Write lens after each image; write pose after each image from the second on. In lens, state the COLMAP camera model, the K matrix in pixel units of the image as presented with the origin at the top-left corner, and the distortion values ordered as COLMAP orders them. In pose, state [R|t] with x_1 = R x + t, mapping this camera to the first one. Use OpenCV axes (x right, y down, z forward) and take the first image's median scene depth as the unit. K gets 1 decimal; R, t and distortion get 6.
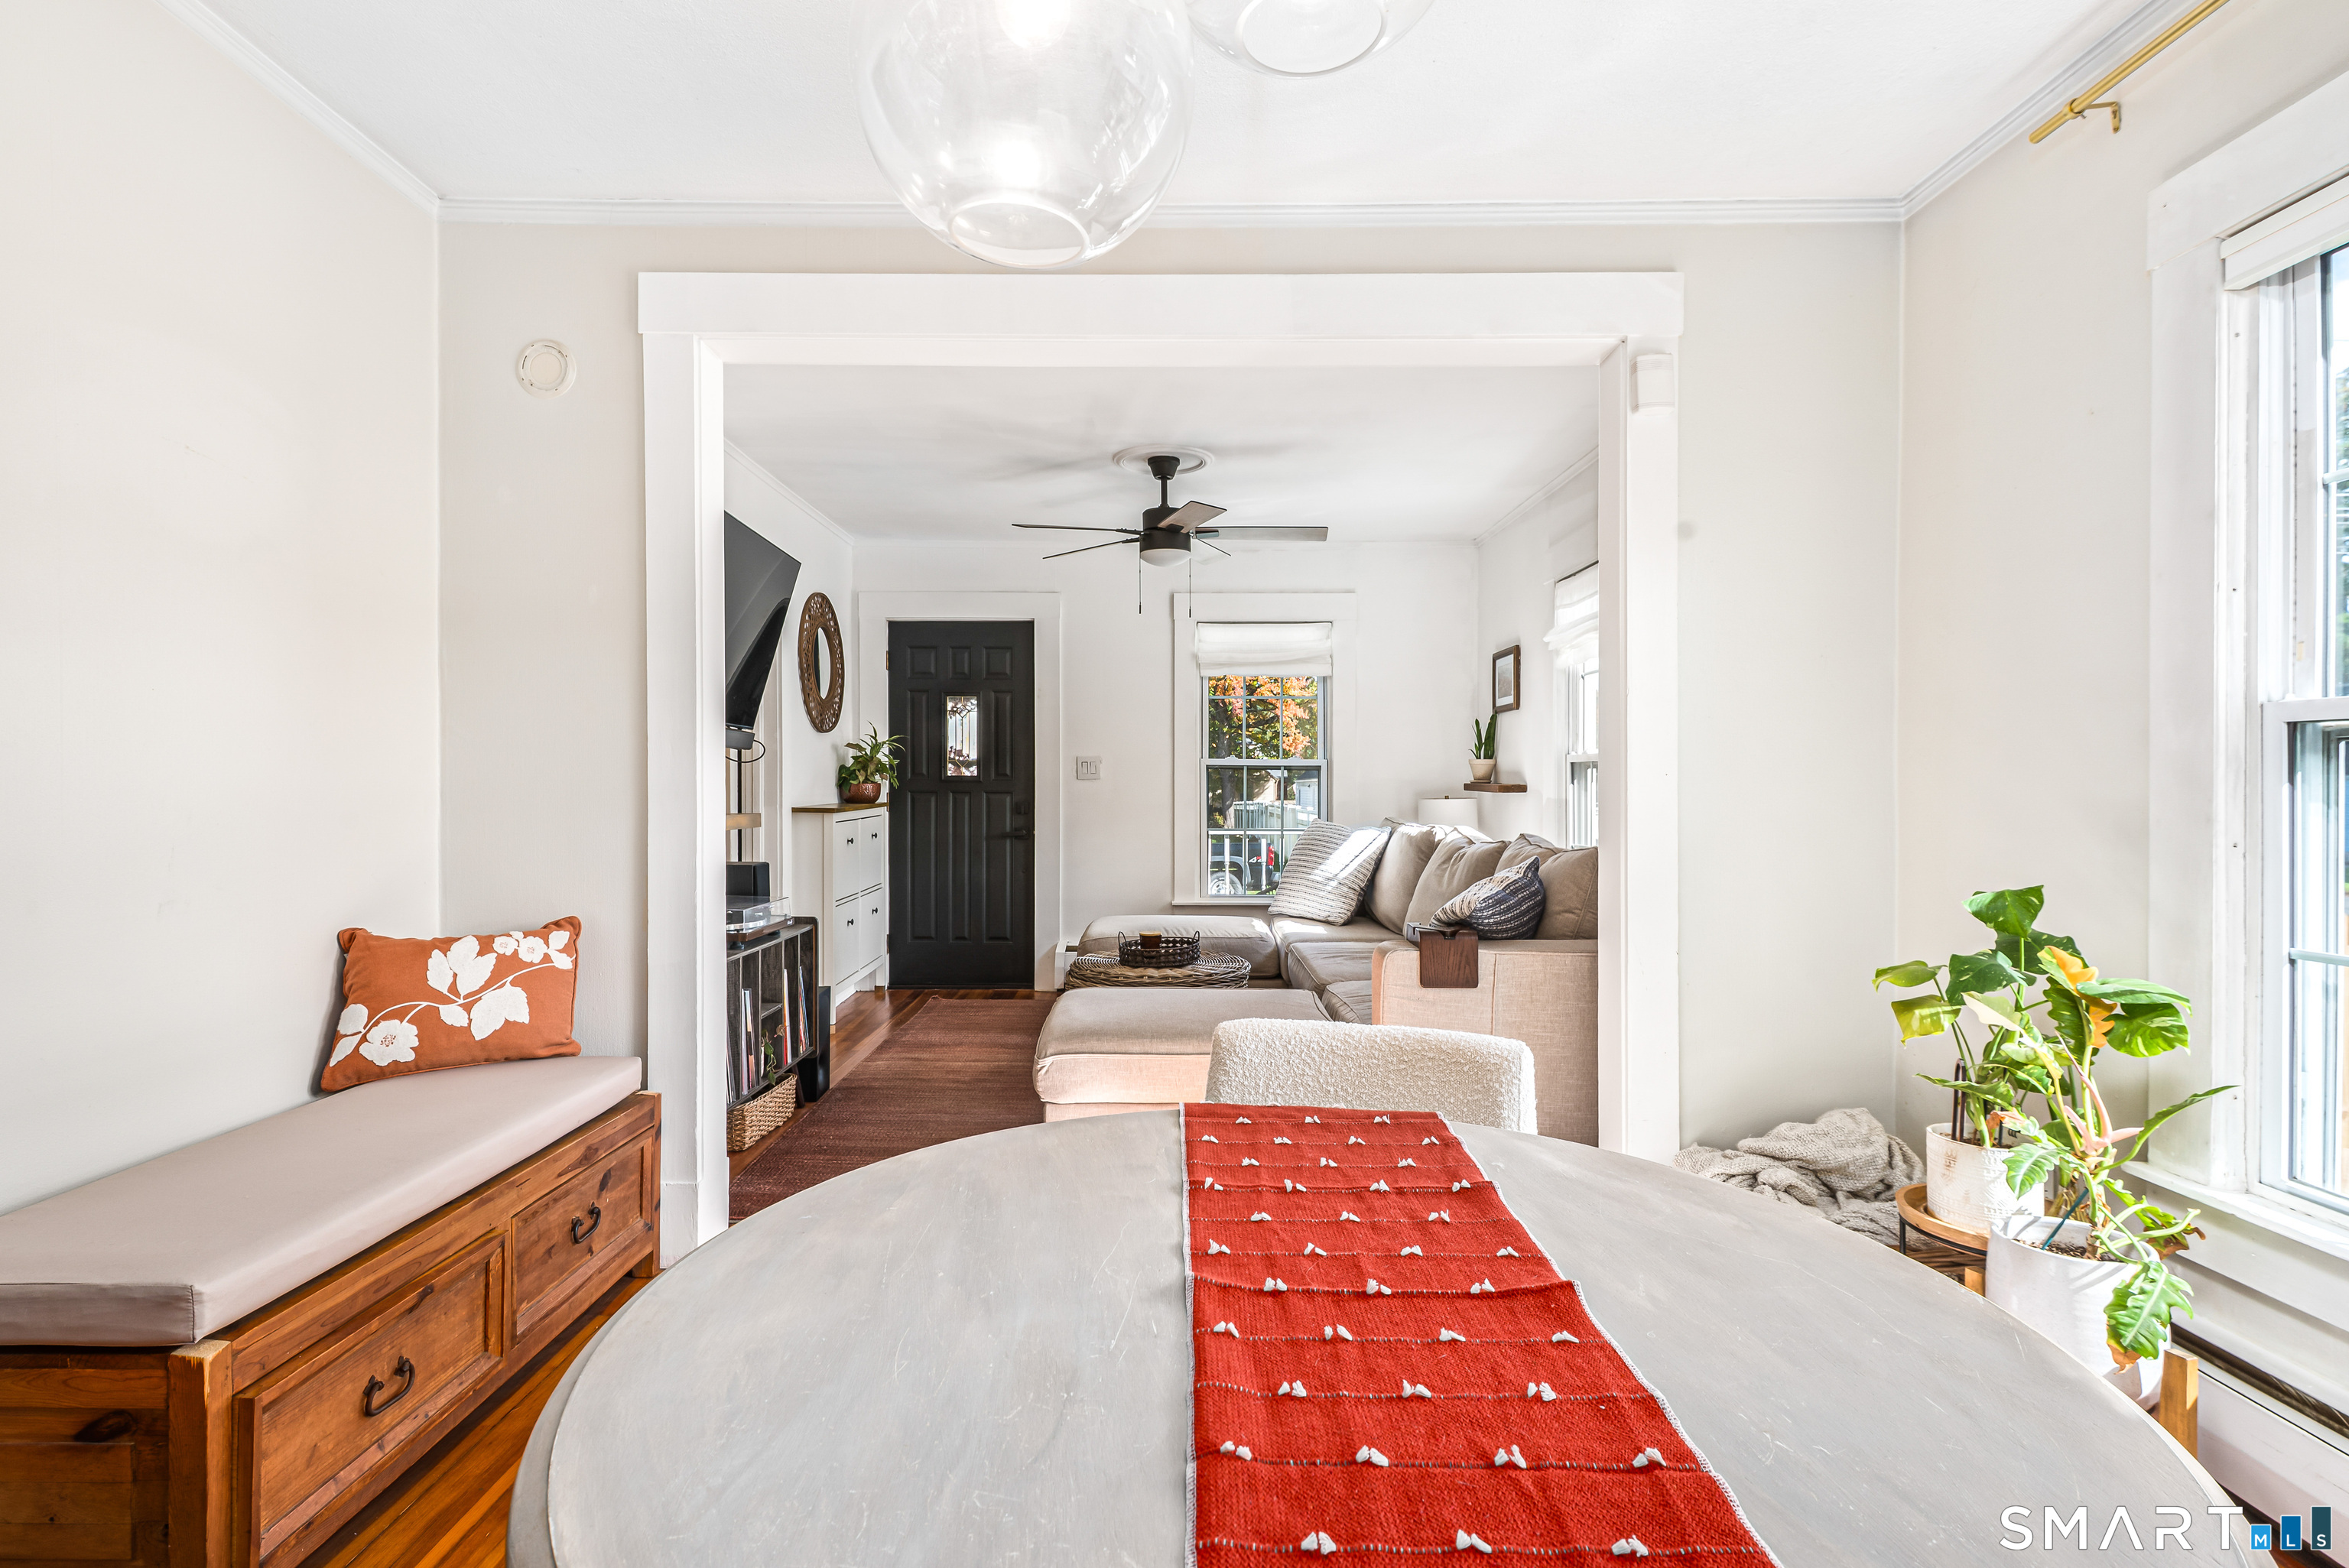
lens RADIAL K [[1135.8, 0, 1159.0], [0, 1135.8, 793.4], [0, 0, 1]] dist [0.015424, -0.000257]
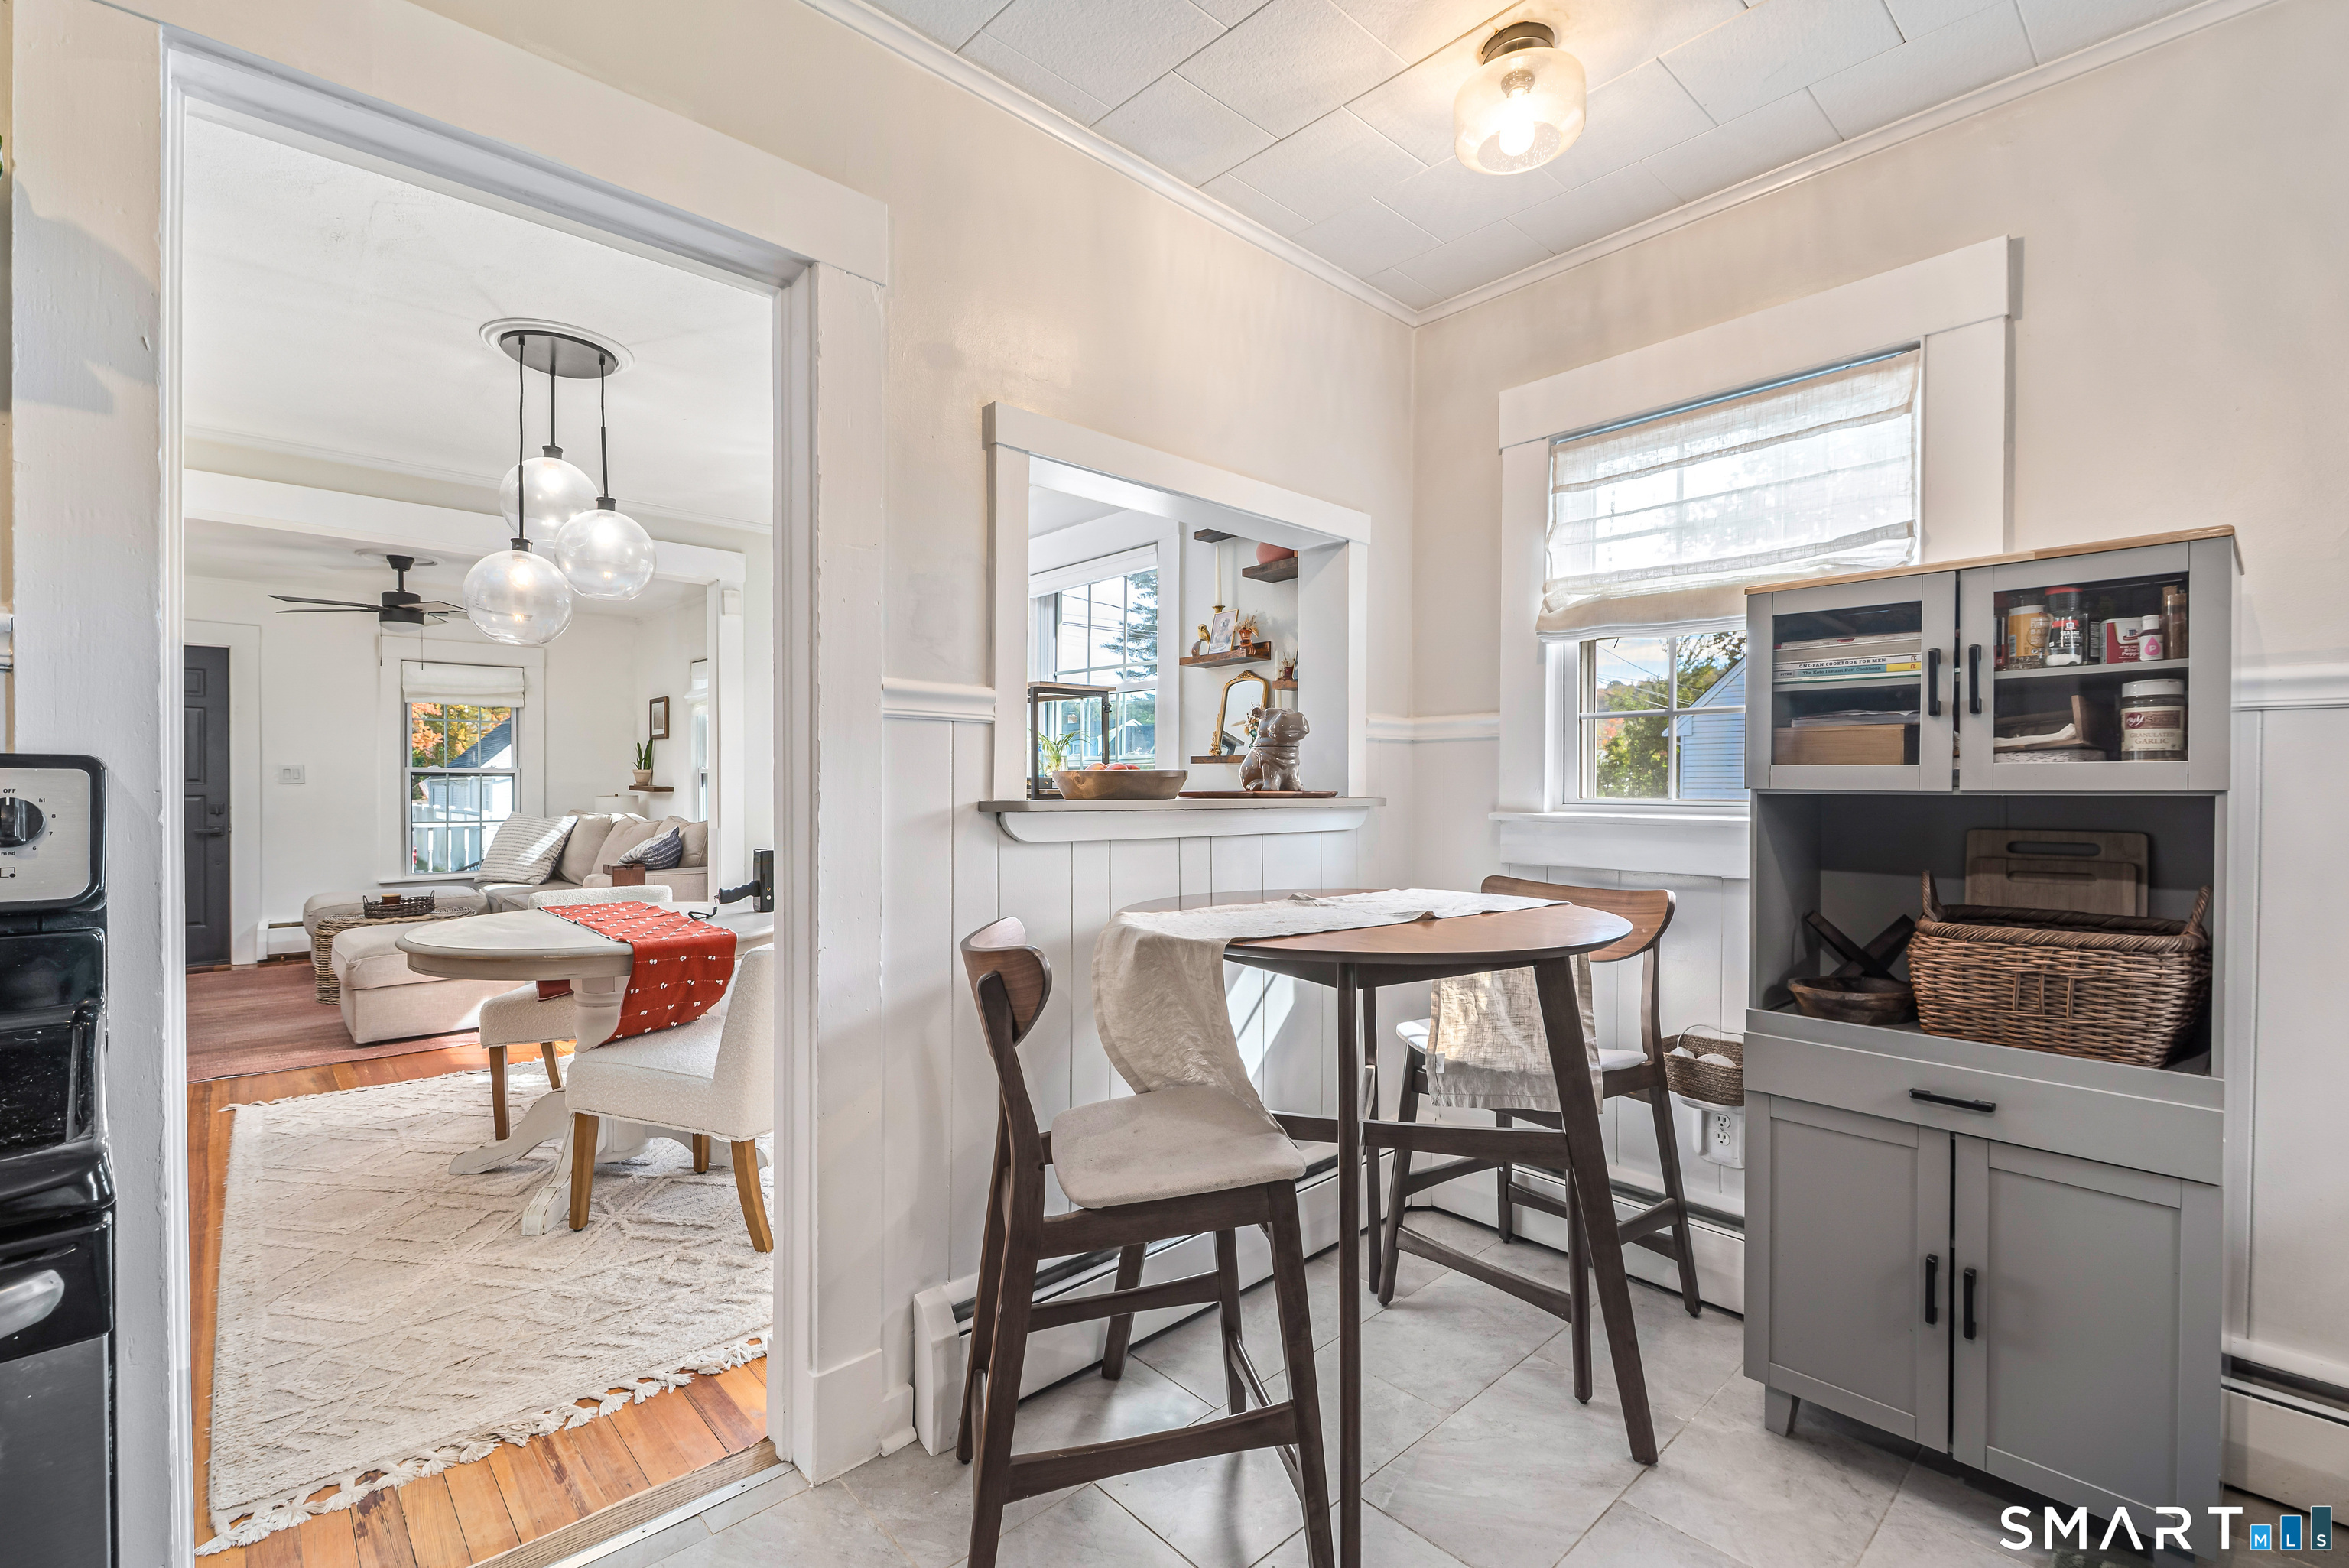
lens RADIAL K [[1006.3, 0, 1161.9], [0, 1006.3, 791.8], [0, 0, 1]] dist [-0.002884, -0.001967]
pose [[0.724191, -0.002343, 0.689595, -0.170229], [0.002873, 0.999996, 0.000380, -0.000637], [-0.689593, 0.001706, 0.724195, -0.548286]]
